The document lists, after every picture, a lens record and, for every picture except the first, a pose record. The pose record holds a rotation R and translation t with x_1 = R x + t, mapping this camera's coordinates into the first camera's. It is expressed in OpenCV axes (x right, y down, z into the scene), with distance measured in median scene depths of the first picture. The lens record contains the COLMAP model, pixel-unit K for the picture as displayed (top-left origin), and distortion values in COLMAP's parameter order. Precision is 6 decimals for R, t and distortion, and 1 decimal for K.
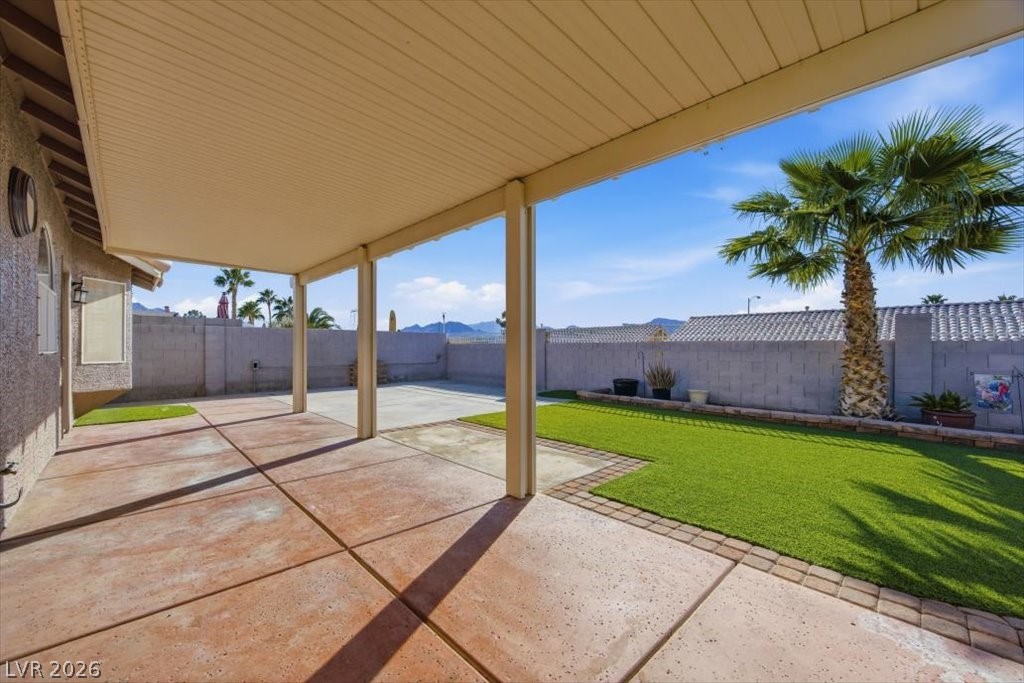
lens RADIAL K [[405.7, 0, 510.3], [0, 405.7, 341.4], [0, 0, 1]] dist [0.000739, 0.000500]
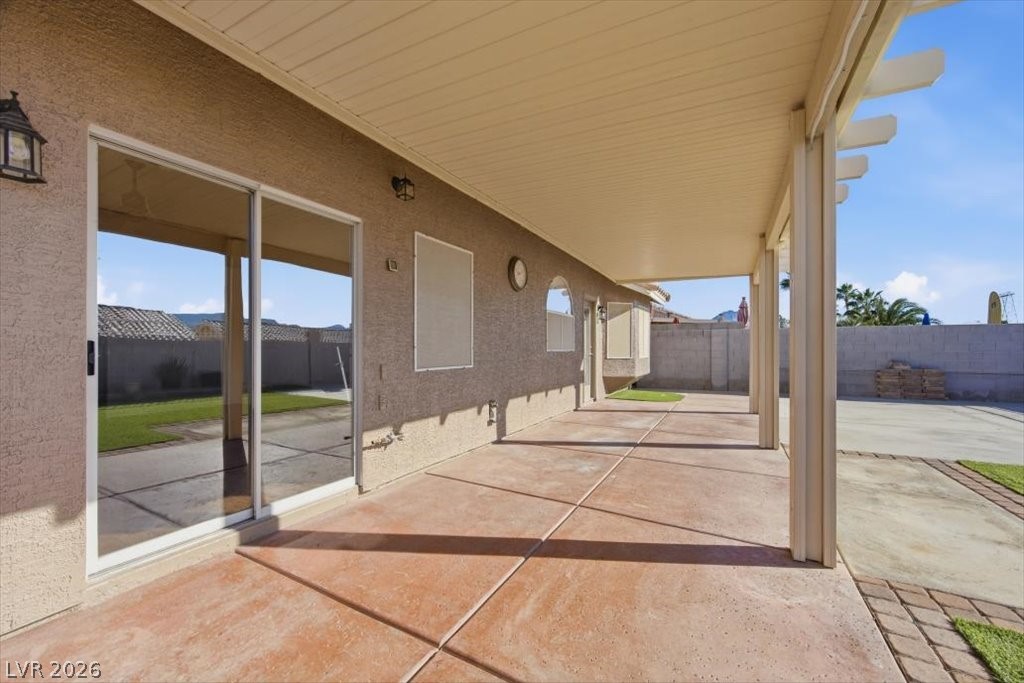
lens RADIAL K [[405.7, 0, 510.5], [0, 405.7, 346.6], [0, 0, 1]] dist [0.000739, 0.000500]
pose [[0.295446, -0.004329, -0.955350, 0.514800], [0.012687, 0.999919, -0.000607, 0.010242], [0.955275, -0.011941, 0.295477, 0.297034]]
